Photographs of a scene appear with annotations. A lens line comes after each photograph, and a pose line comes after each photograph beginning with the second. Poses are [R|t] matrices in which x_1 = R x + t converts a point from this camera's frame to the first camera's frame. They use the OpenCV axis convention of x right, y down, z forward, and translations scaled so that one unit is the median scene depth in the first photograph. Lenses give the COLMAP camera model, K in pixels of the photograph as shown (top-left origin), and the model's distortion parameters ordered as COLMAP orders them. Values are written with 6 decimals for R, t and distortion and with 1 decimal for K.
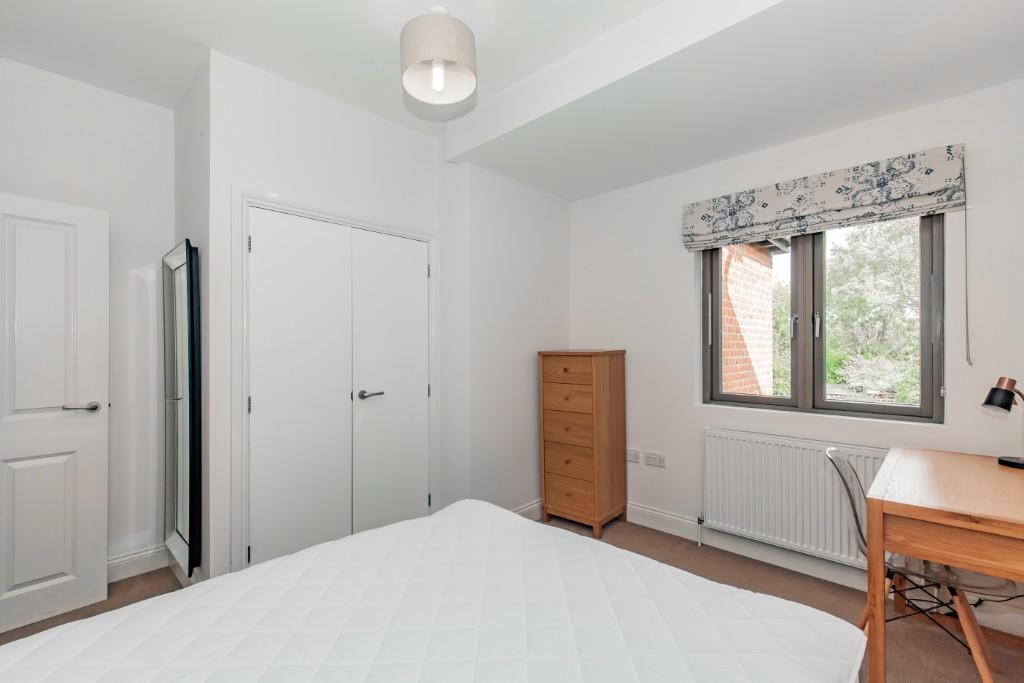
lens RADIAL K [[487.3, 0, 512.0], [0, 487.3, 341.5], [0, 0, 1]] dist [0.048526, -0.000122]
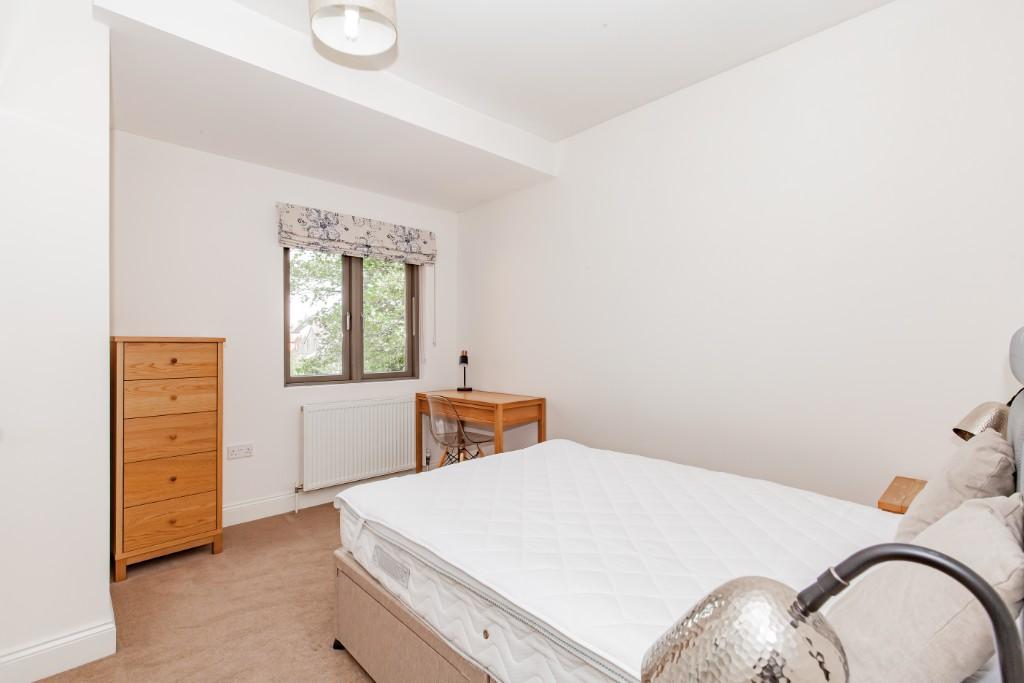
lens RADIAL K [[472.2, 0, 512.0], [0, 472.2, 341.5], [0, 0, 1]] dist [0.011333, -0.000119]
pose [[0.022907, 0.016255, 0.999605, -0.681147], [-0.000718, 0.999868, -0.016243, 0.042872], [-0.999737, -0.000345, 0.022916, 0.484320]]
